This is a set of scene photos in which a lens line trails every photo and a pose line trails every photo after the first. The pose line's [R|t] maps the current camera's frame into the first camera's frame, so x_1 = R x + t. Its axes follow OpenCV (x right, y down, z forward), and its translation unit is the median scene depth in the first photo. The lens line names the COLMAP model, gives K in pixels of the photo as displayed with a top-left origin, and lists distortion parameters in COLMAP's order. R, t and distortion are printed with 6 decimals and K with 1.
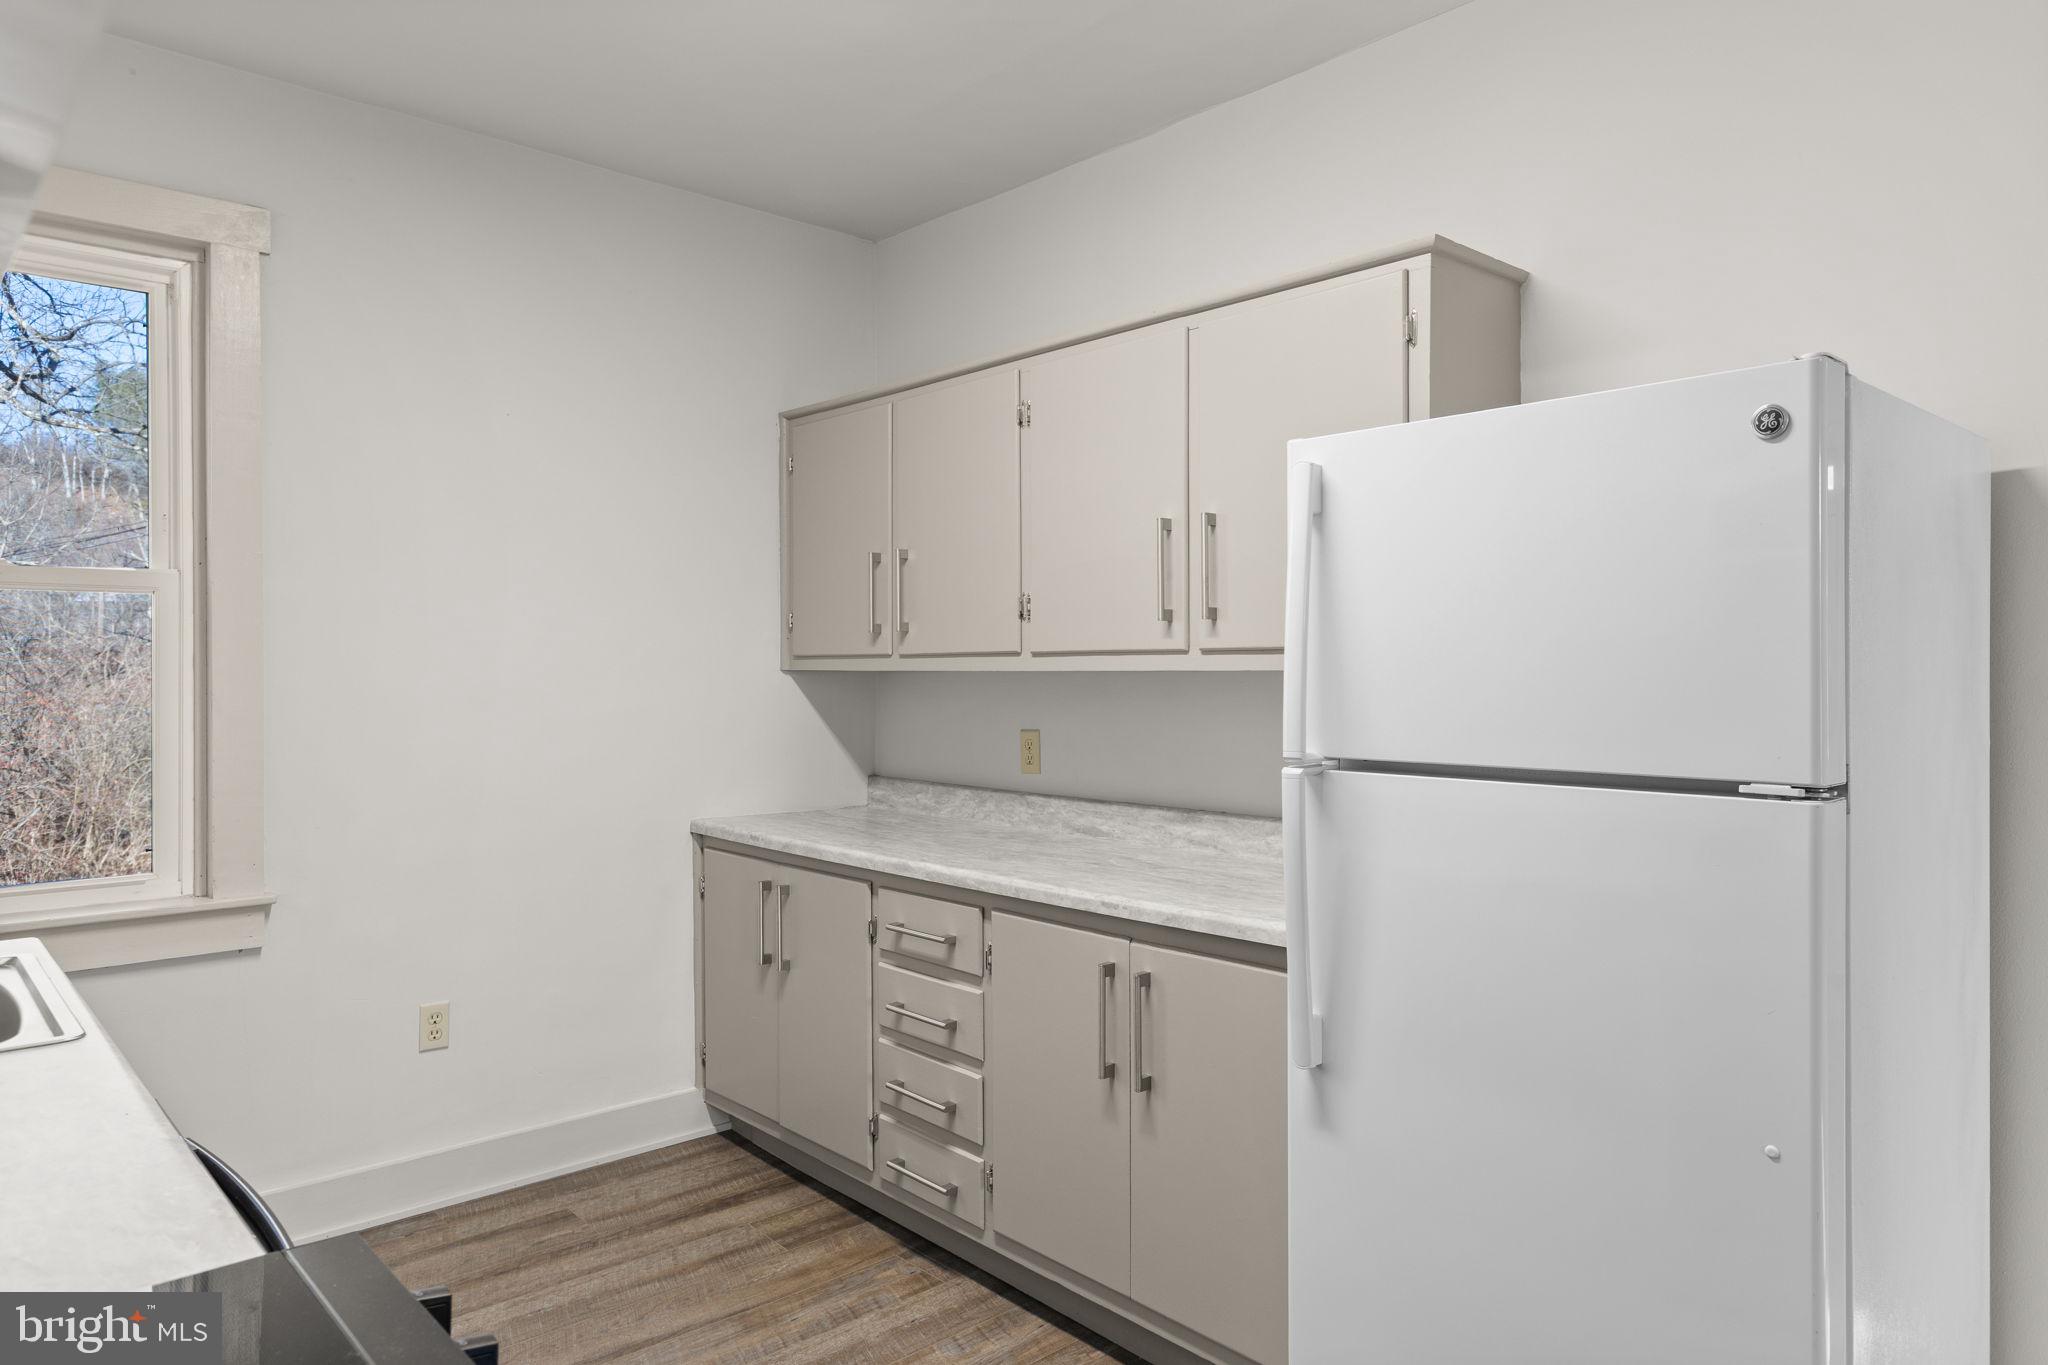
lens RADIAL K [[1302.1, 0, 1021.5], [0, 1302.1, 664.7], [0, 0, 1]] dist [0.005725, 0.002463]
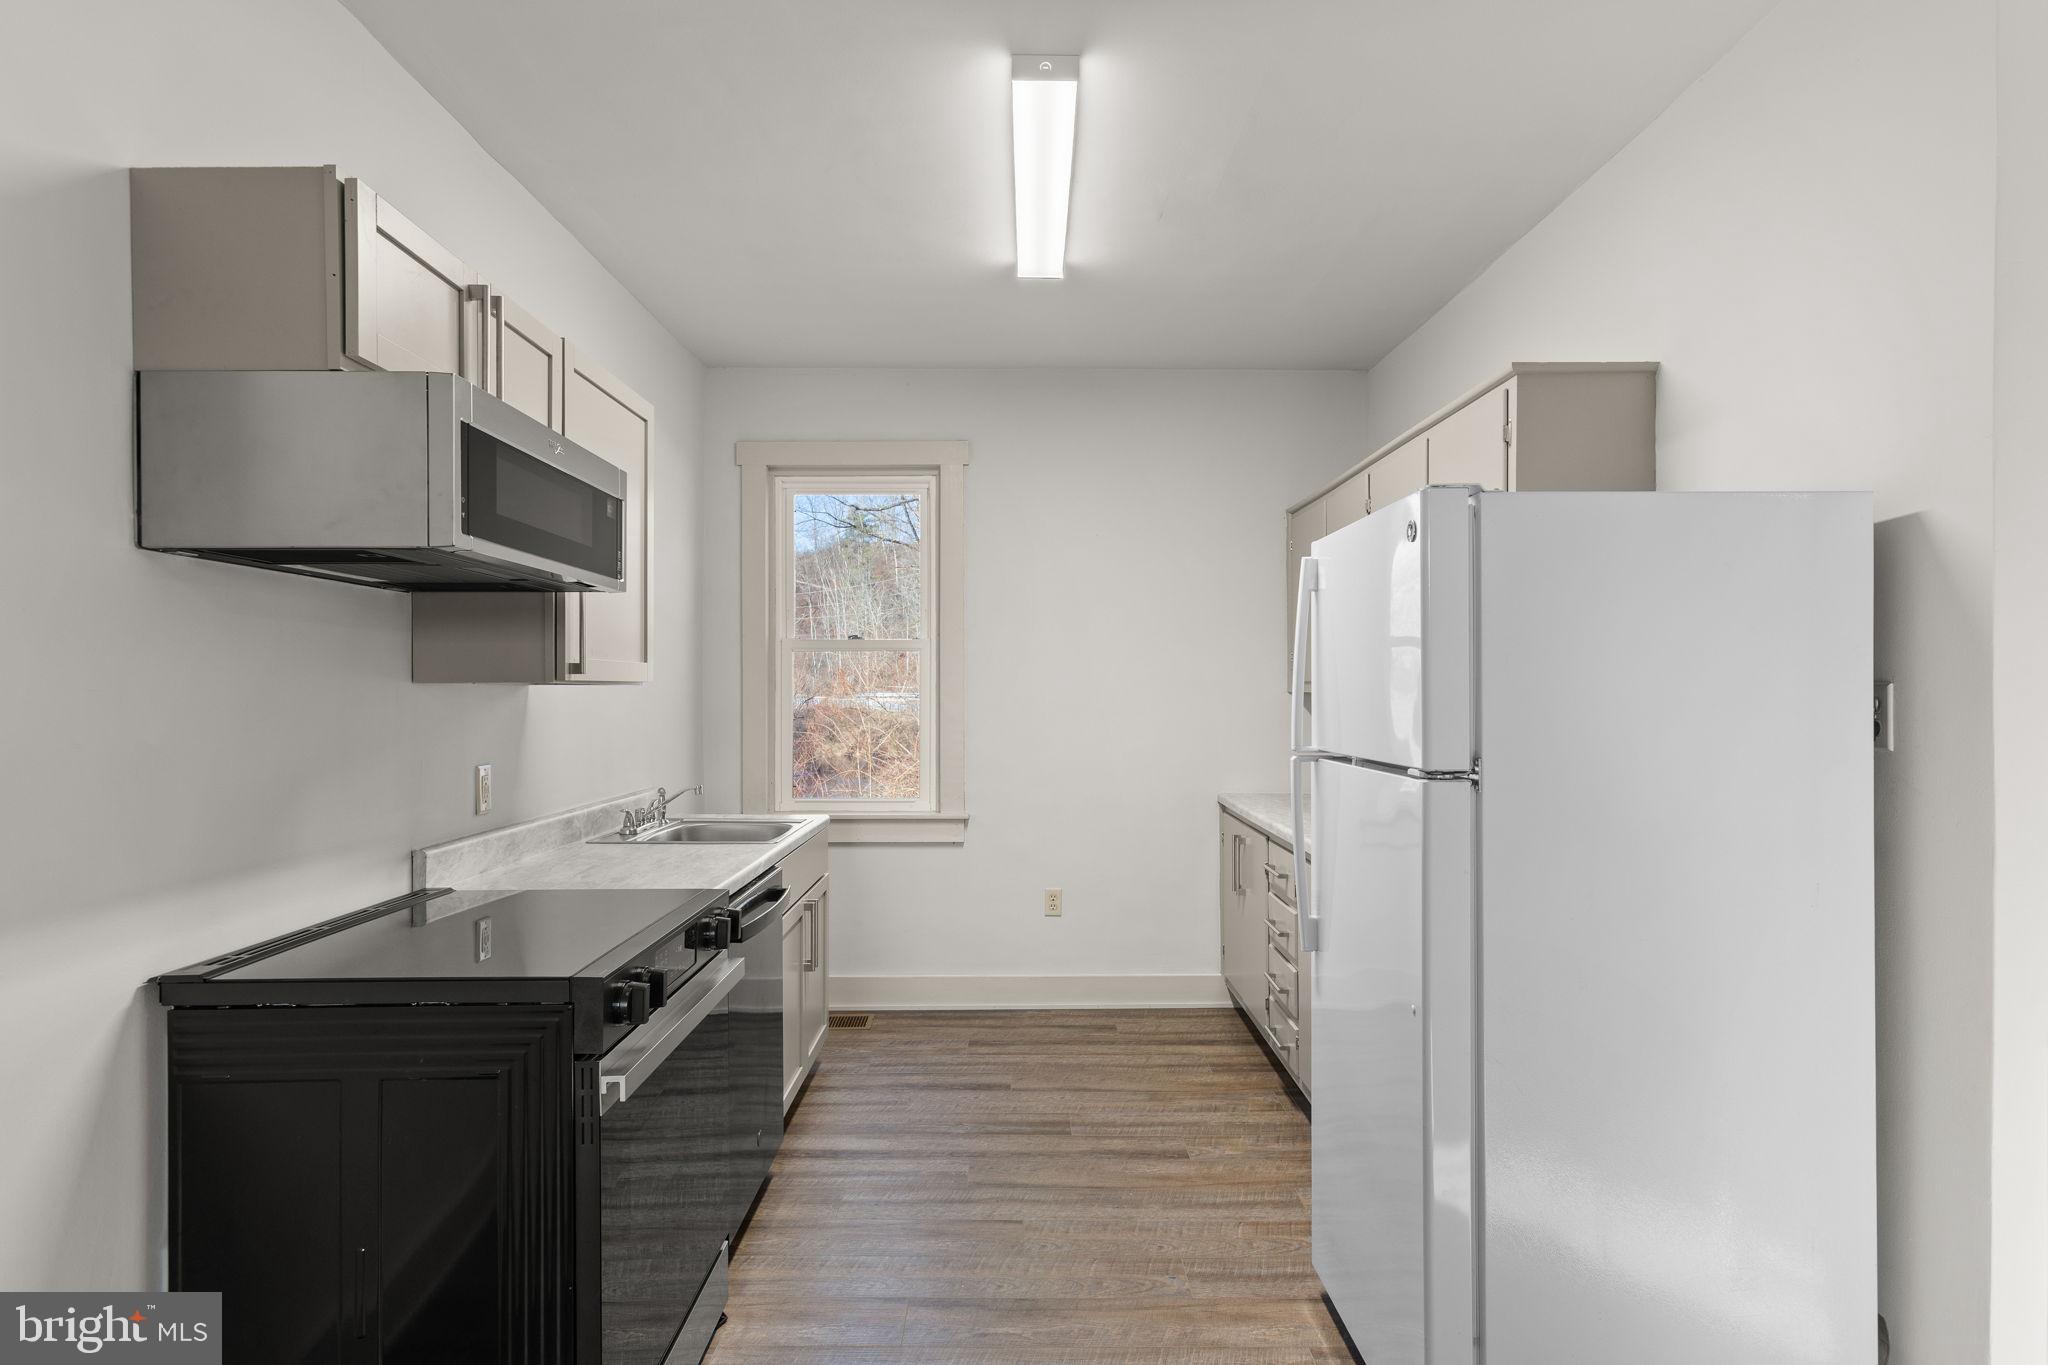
lens RADIAL K [[1141.8, 0, 1024.0], [0, 1141.8, 682.5], [0, 0, 1]] dist [0.000242, 0.000230]
pose [[0.749028, -0.003961, -0.662526, 0.528556], [0.001577, 0.999990, -0.004195, -0.001886], [0.662536, 0.002097, 0.749027, -0.143463]]
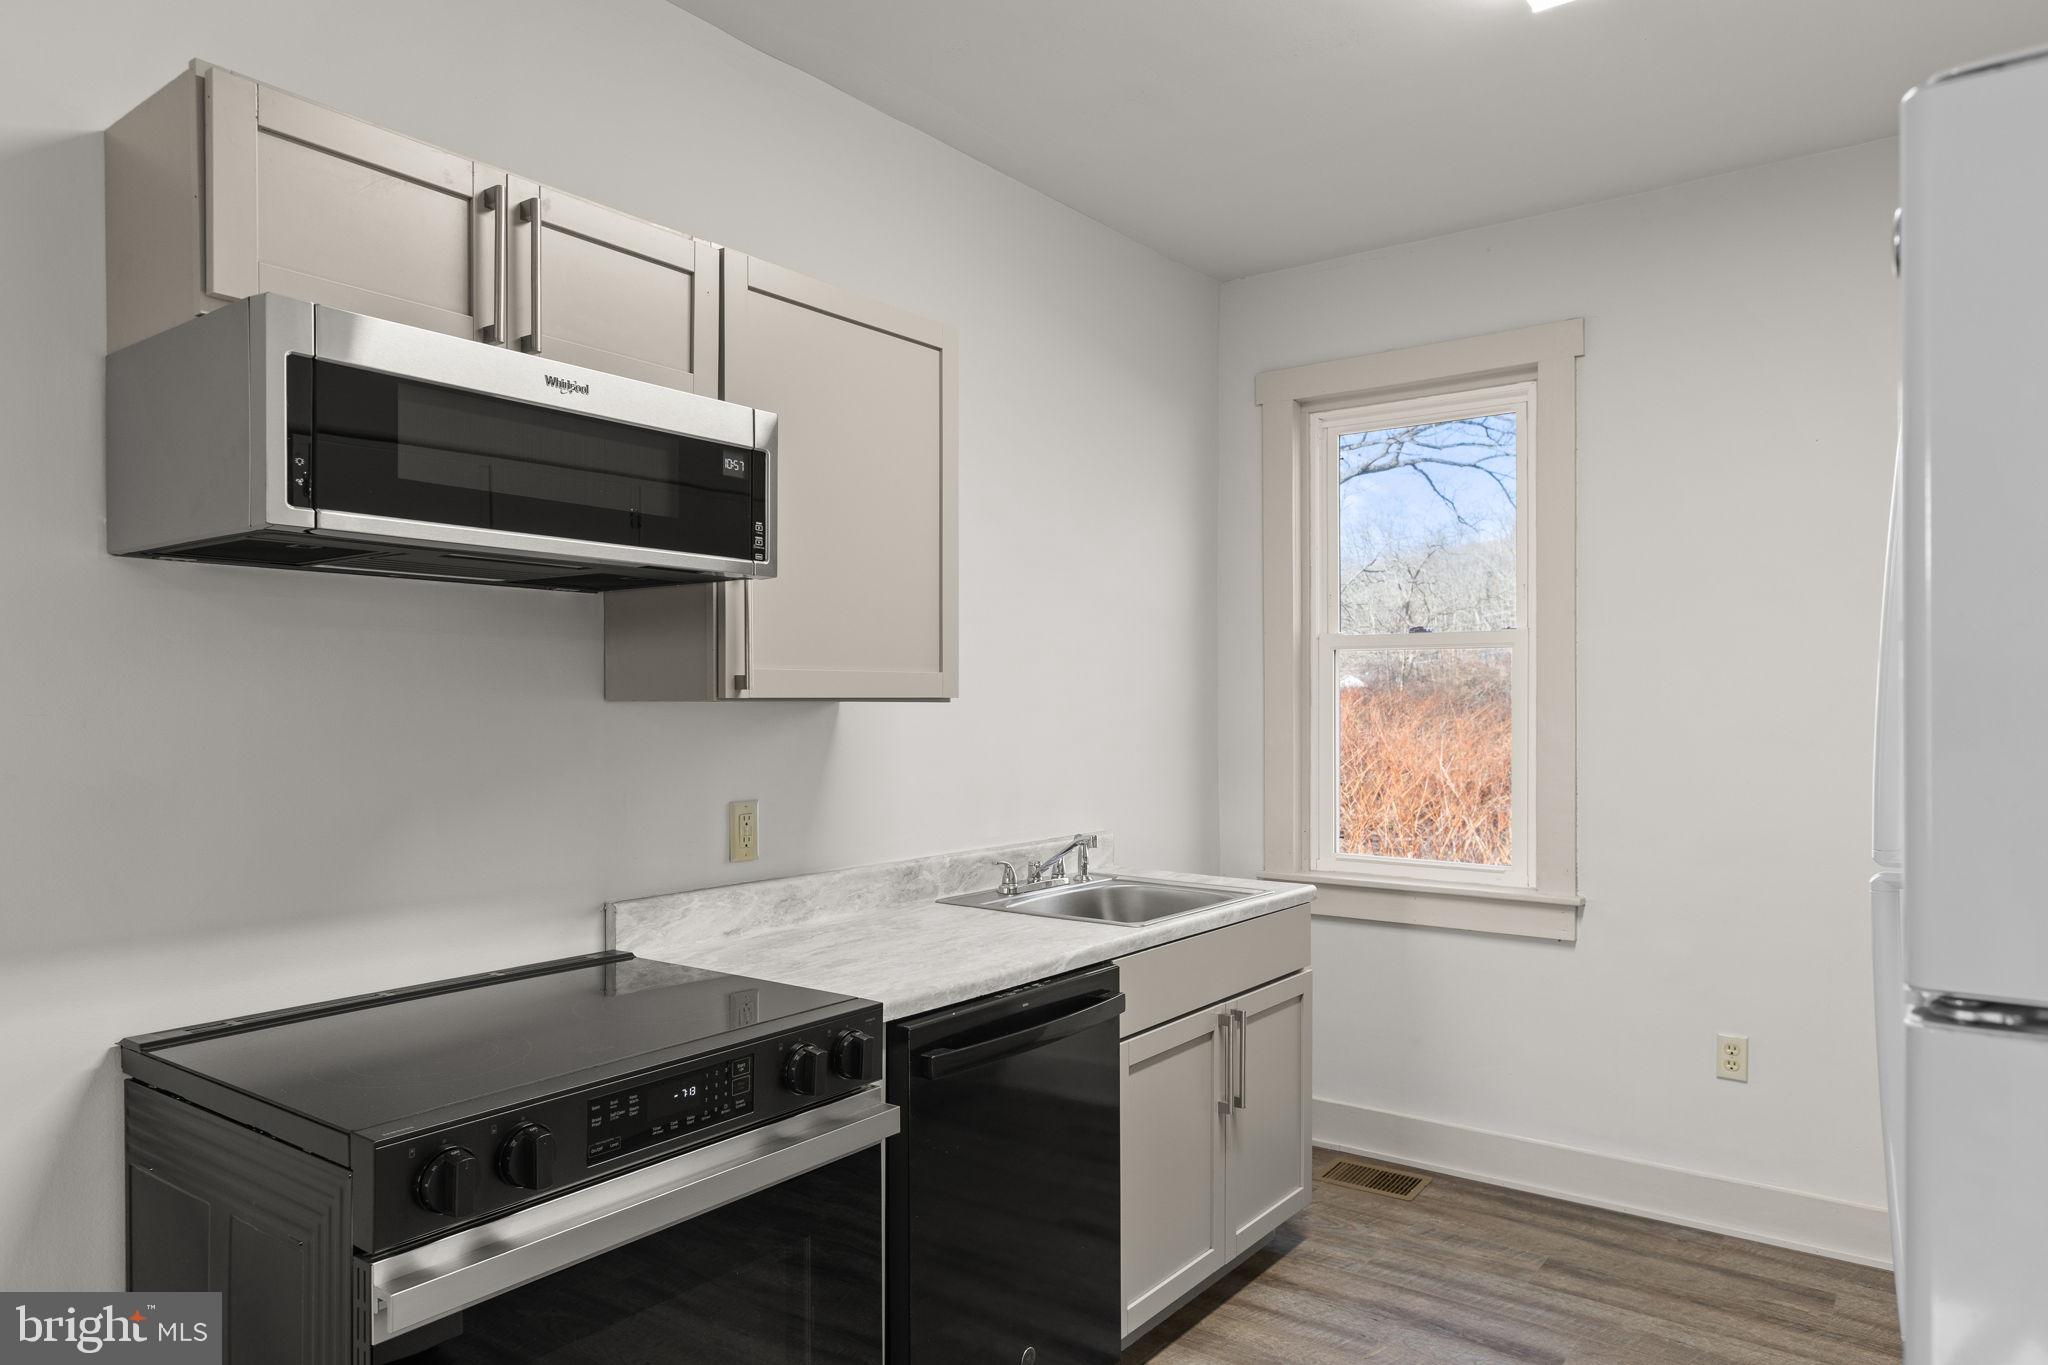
lens RADIAL K [[1310.6, 0, 1030.7], [0, 1310.6, 693.5], [0, 0, 1]] dist [0.009038, 0.003325]
pose [[0.195330, -0.002889, -0.980733, 0.475432], [0.003200, 0.999992, -0.002308, -0.007646], [0.980732, -0.002687, 0.195338, 0.271331]]
